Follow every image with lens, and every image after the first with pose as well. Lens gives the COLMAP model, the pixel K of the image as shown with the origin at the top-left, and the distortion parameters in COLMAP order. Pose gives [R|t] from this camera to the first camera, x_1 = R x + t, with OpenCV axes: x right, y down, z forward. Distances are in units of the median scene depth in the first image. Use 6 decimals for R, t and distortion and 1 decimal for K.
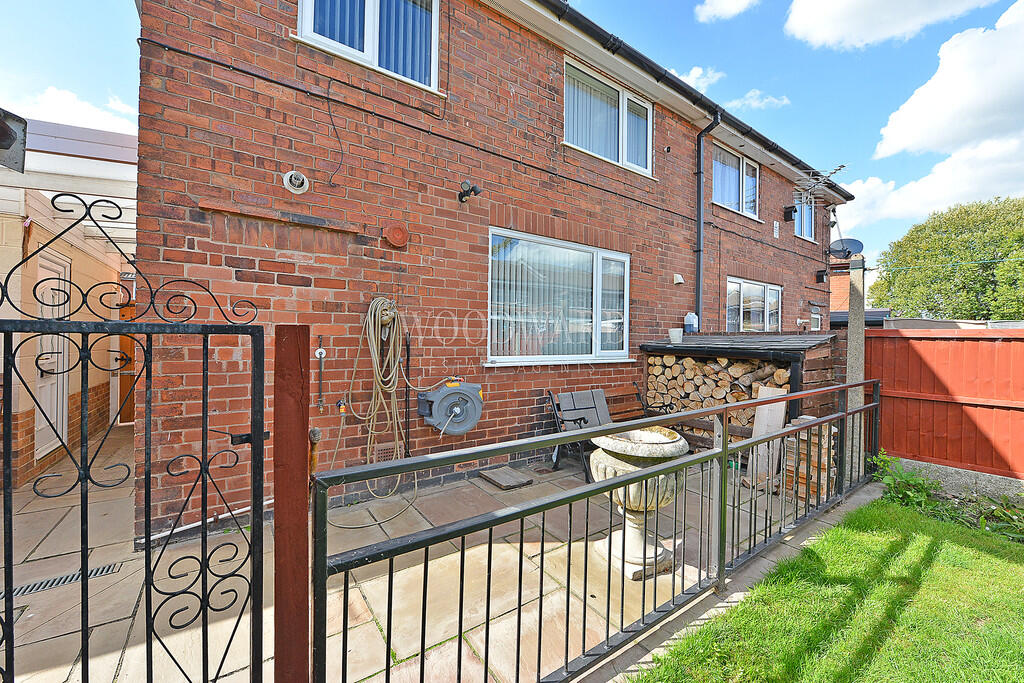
lens RADIAL K [[403.6, 0, 512.2], [0, 403.6, 340.5], [0, 0, 1]] dist [-0.010984, -0.000126]
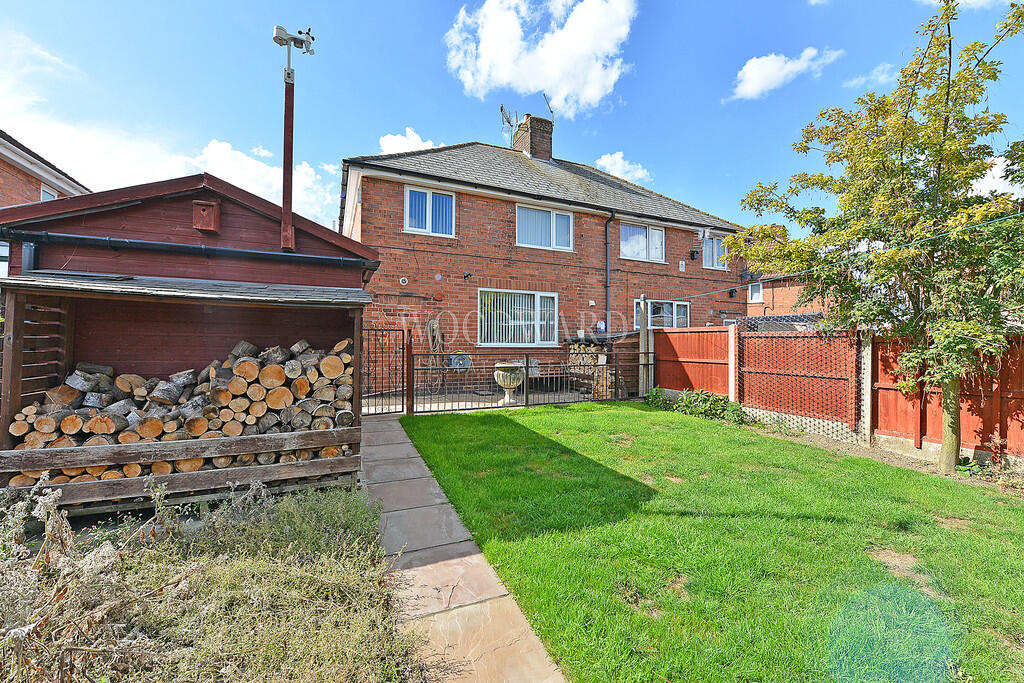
lens RADIAL K [[403.6, 0, 511.1], [0, 403.6, 340.6], [0, 0, 1]] dist [-0.010984, -0.000126]
pose [[0.981218, -0.009241, -0.192680, 0.523153], [0.006643, 0.999878, -0.014124, 0.054502], [0.192787, 0.012579, 0.981160, -1.142233]]
